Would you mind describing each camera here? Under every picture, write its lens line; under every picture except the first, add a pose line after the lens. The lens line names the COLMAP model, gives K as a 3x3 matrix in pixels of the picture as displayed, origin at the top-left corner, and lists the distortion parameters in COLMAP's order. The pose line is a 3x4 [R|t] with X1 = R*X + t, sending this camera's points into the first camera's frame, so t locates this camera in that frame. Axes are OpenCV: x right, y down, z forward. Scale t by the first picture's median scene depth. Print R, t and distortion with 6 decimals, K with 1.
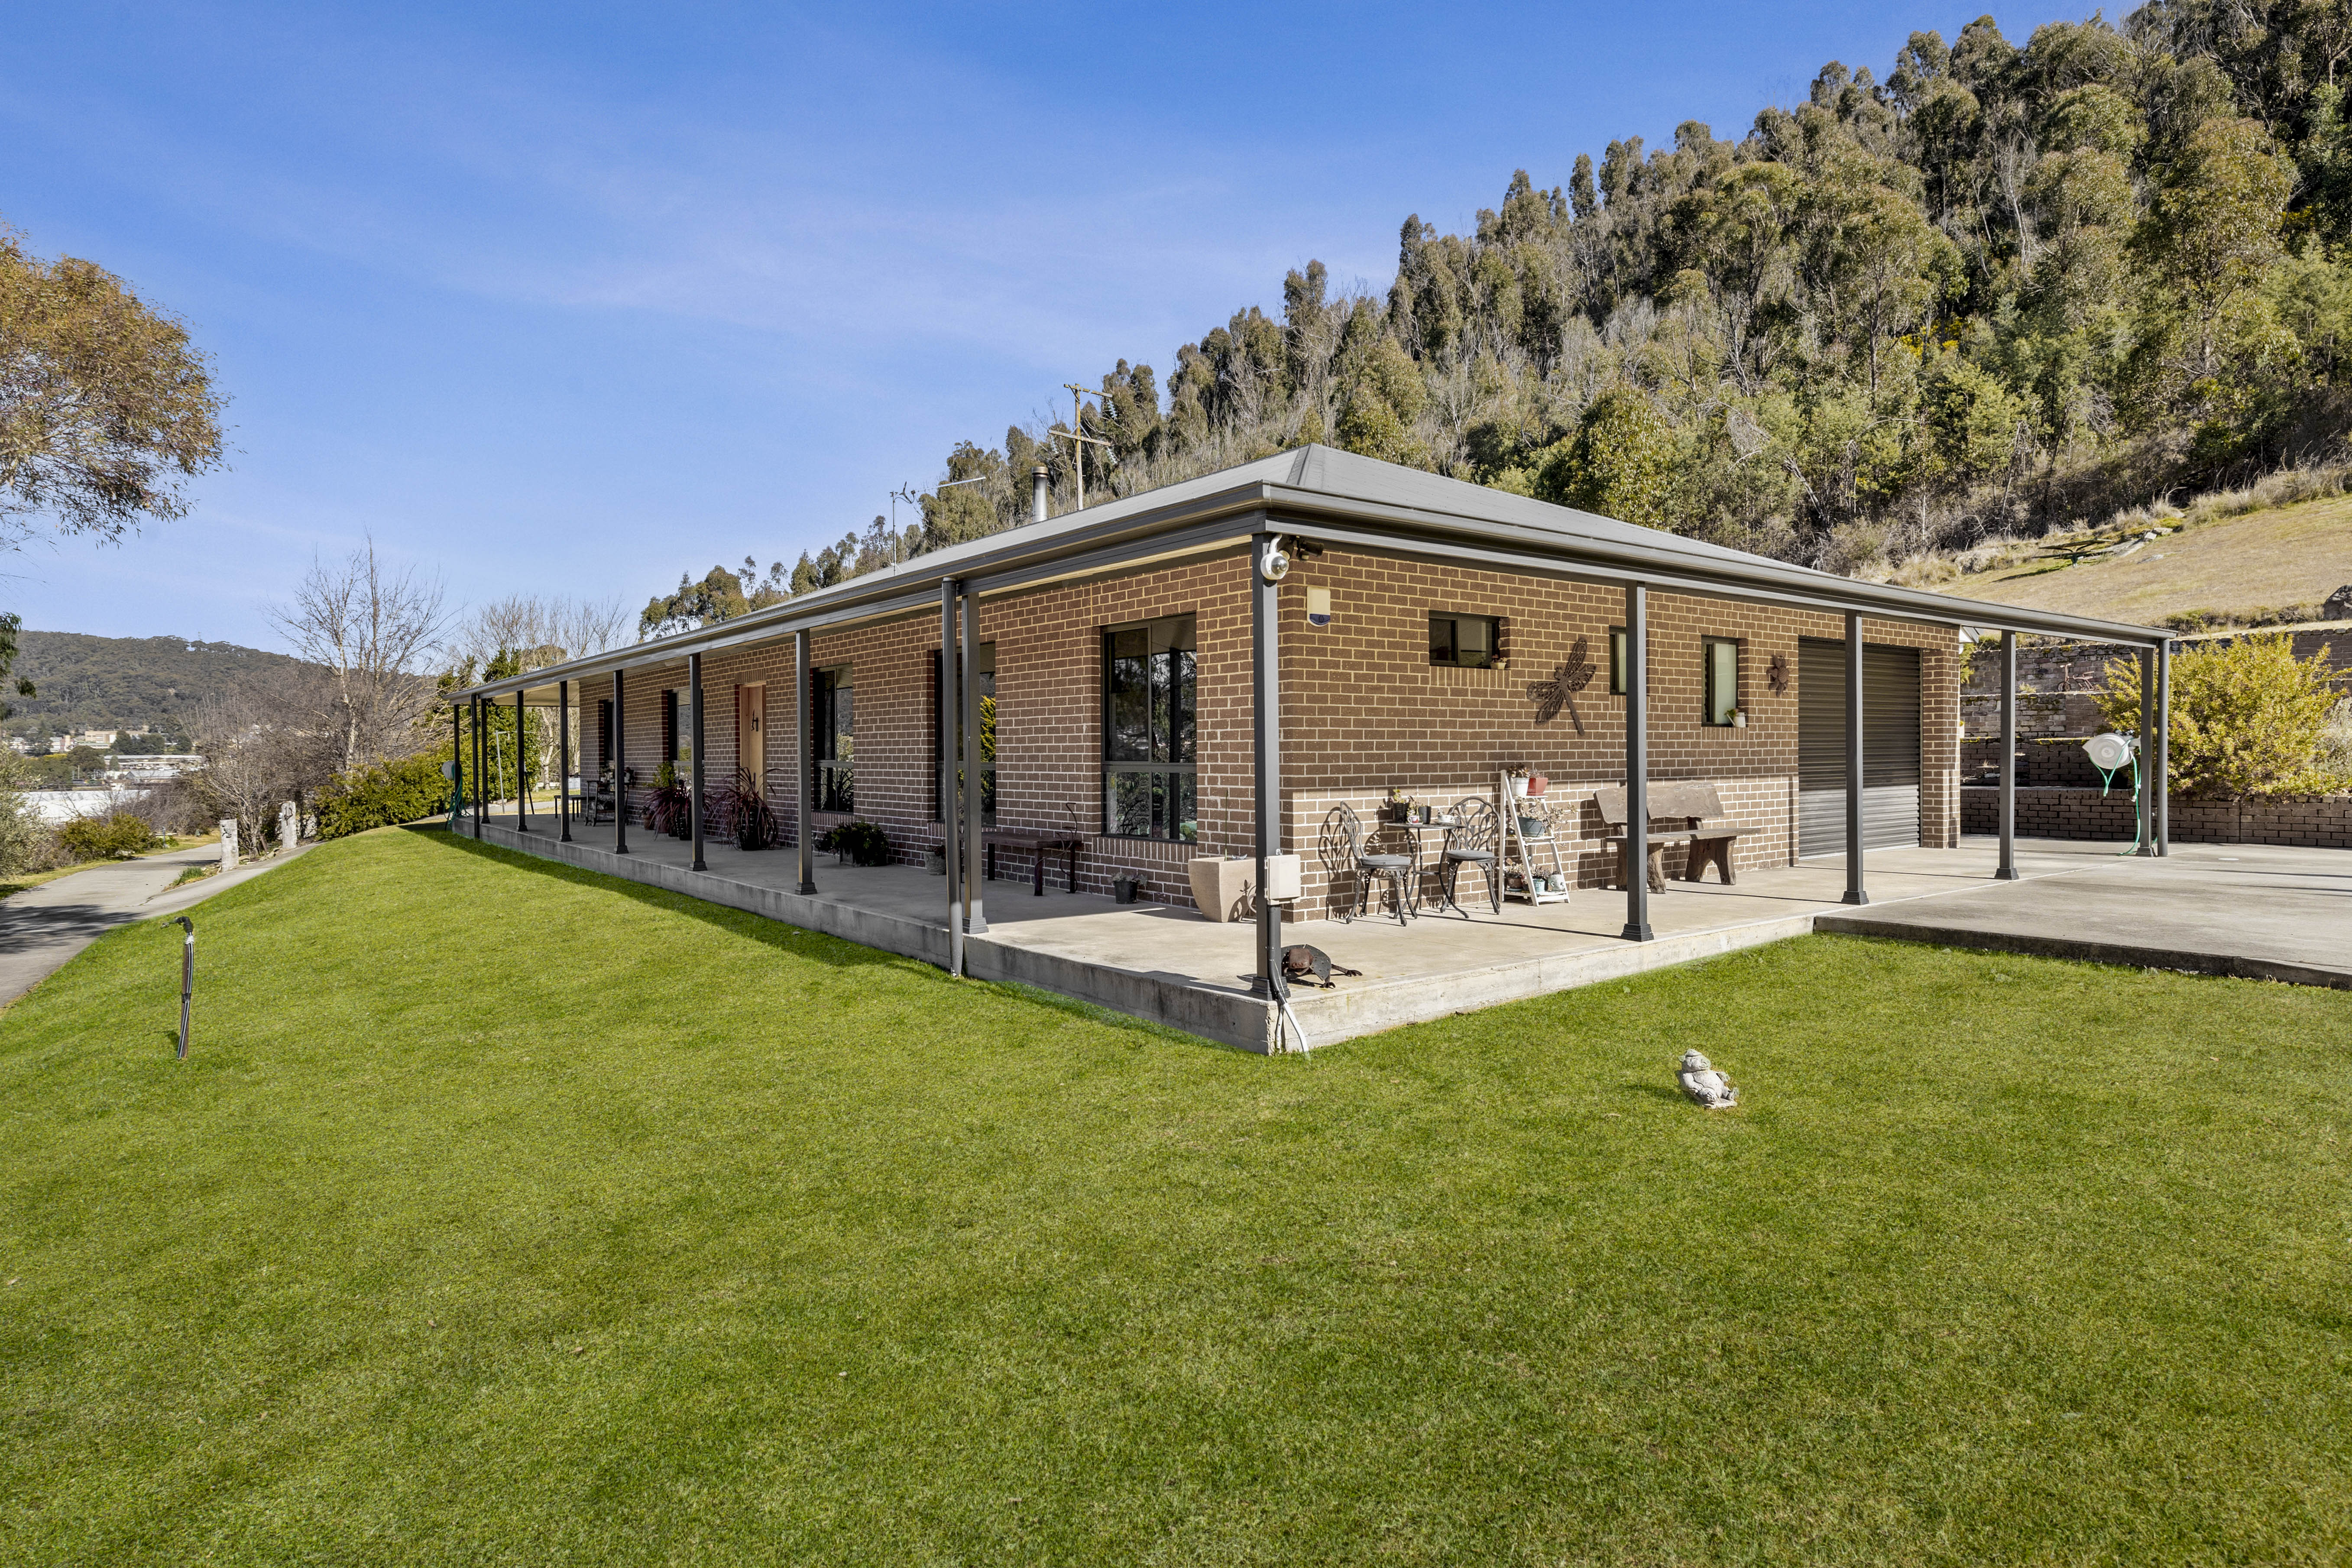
lens RADIAL K [[1277.0, 0, 1176.0], [0, 1277.0, 784.0], [0, 0, 1]] dist [-0.004923, -0.001518]
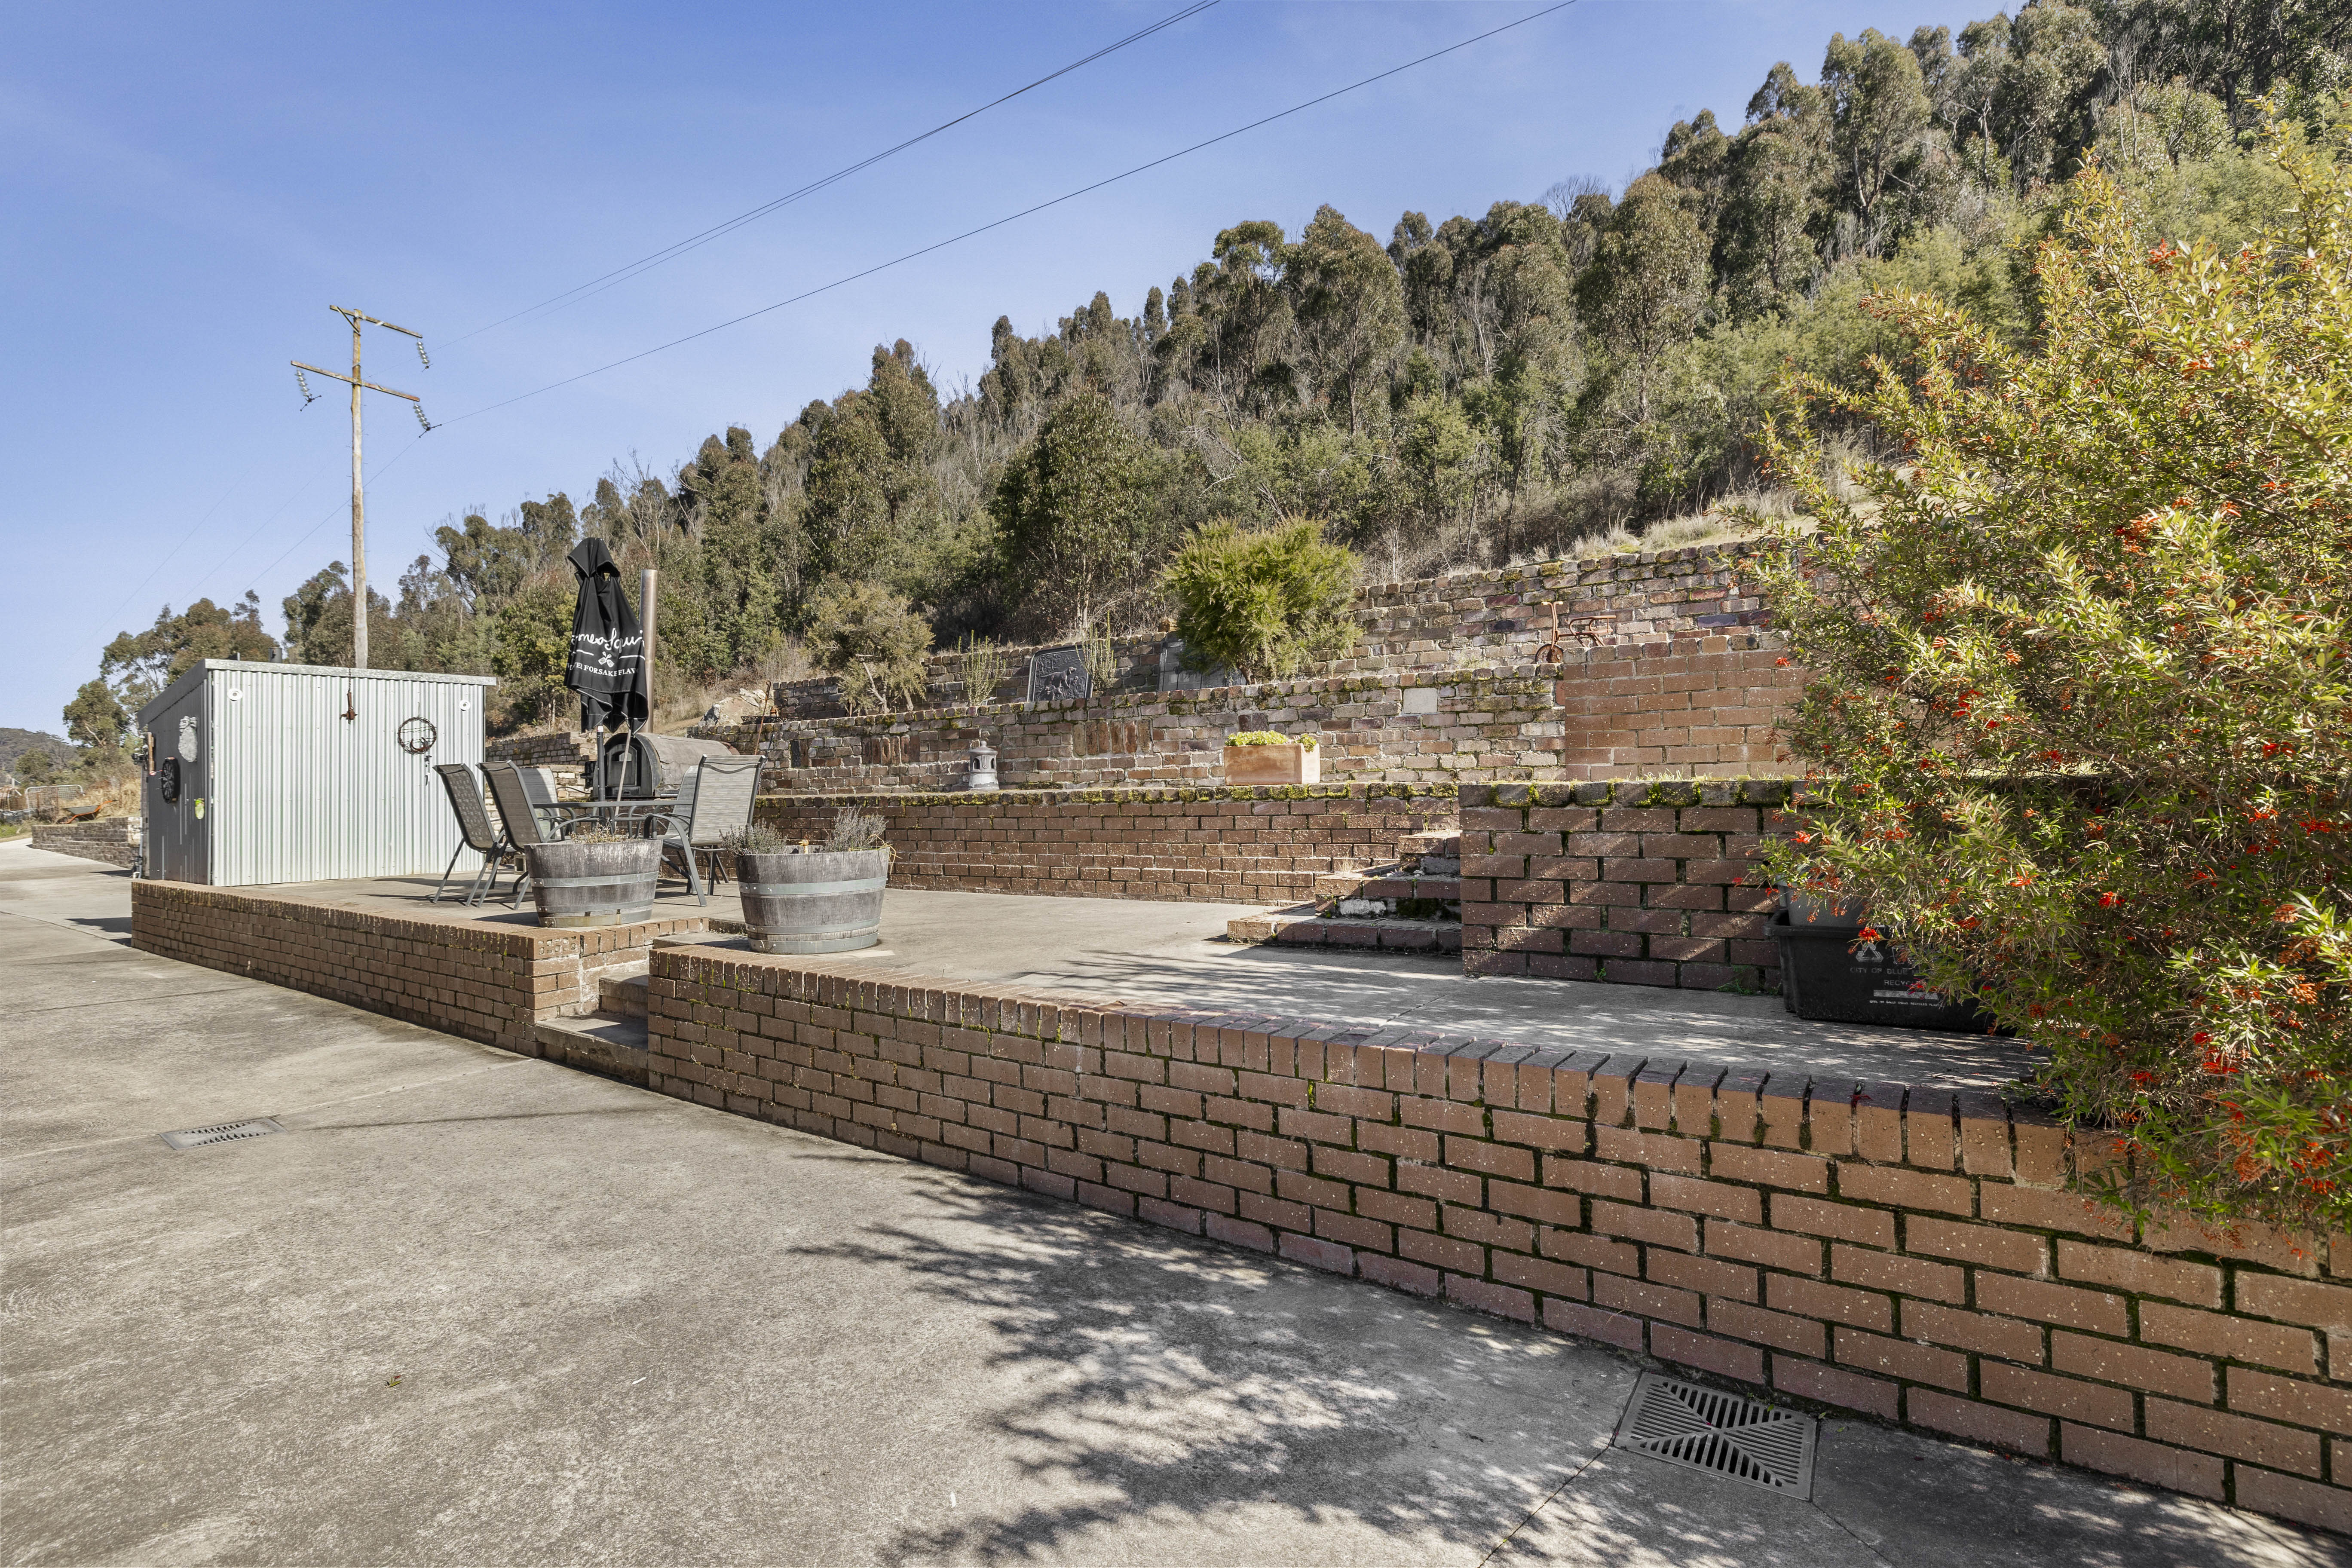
lens RADIAL K [[1145.7, 0, 1176.0], [0, 1145.7, 784.0], [0, 0, 1]] dist [0.000492, 0.000049]
pose [[0.951570, -0.000150, 0.307432, 0.178580], [0.013569, 0.999046, -0.041510, -0.008708], [-0.307132, 0.043671, 0.950664, 0.261795]]
